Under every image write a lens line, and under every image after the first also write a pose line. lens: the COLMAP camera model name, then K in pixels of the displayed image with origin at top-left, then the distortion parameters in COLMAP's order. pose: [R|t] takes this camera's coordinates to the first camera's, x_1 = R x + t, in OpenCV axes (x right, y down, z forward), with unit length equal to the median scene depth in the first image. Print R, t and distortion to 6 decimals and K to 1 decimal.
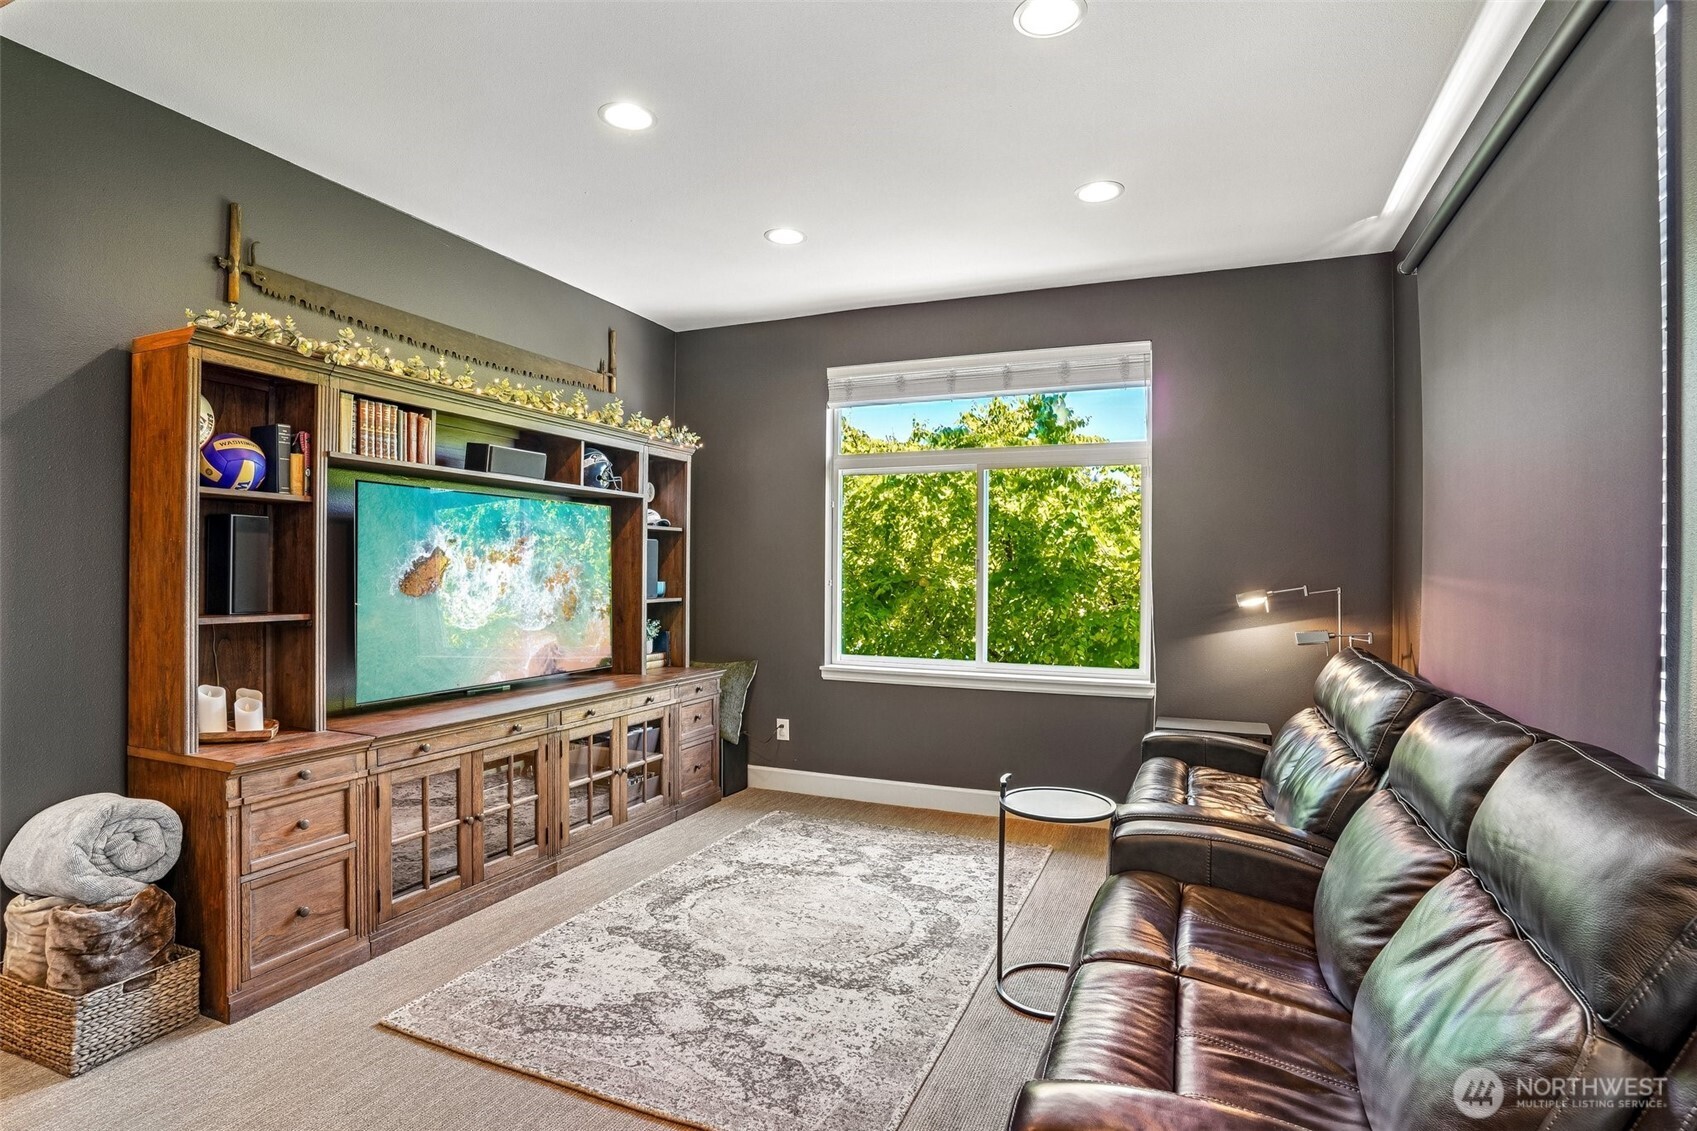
lens RADIAL K [[834.6, 0, 844.8], [0, 834.6, 574.3], [0, 0, 1]] dist [-0.054426, 0.000582]
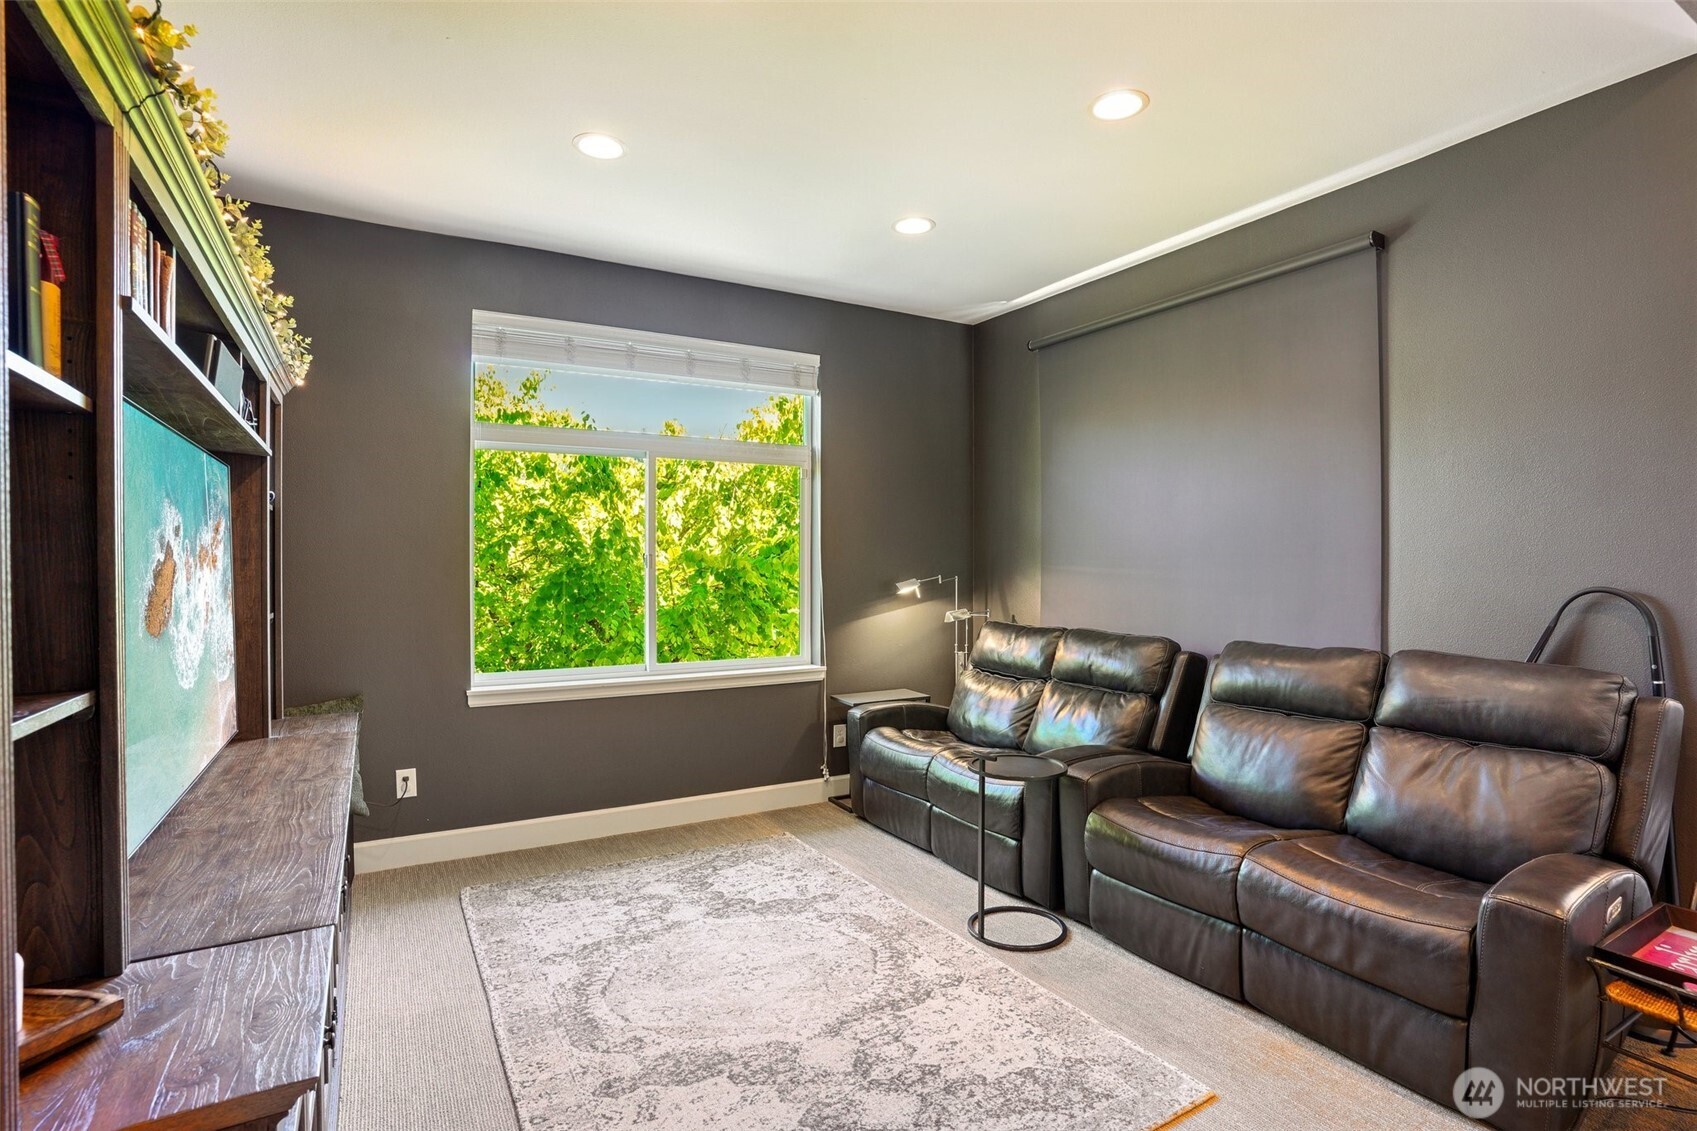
lens RADIAL K [[826.1, 0, 857.6], [0, 826.1, 569.9], [0, 0, 1]] dist [-0.071971, 0.028227]
pose [[0.599646, -0.013470, 0.800152, -0.527804], [0.010478, 0.999905, 0.008981, -0.006394], [-0.800196, 0.002999, 0.599730, 0.328005]]
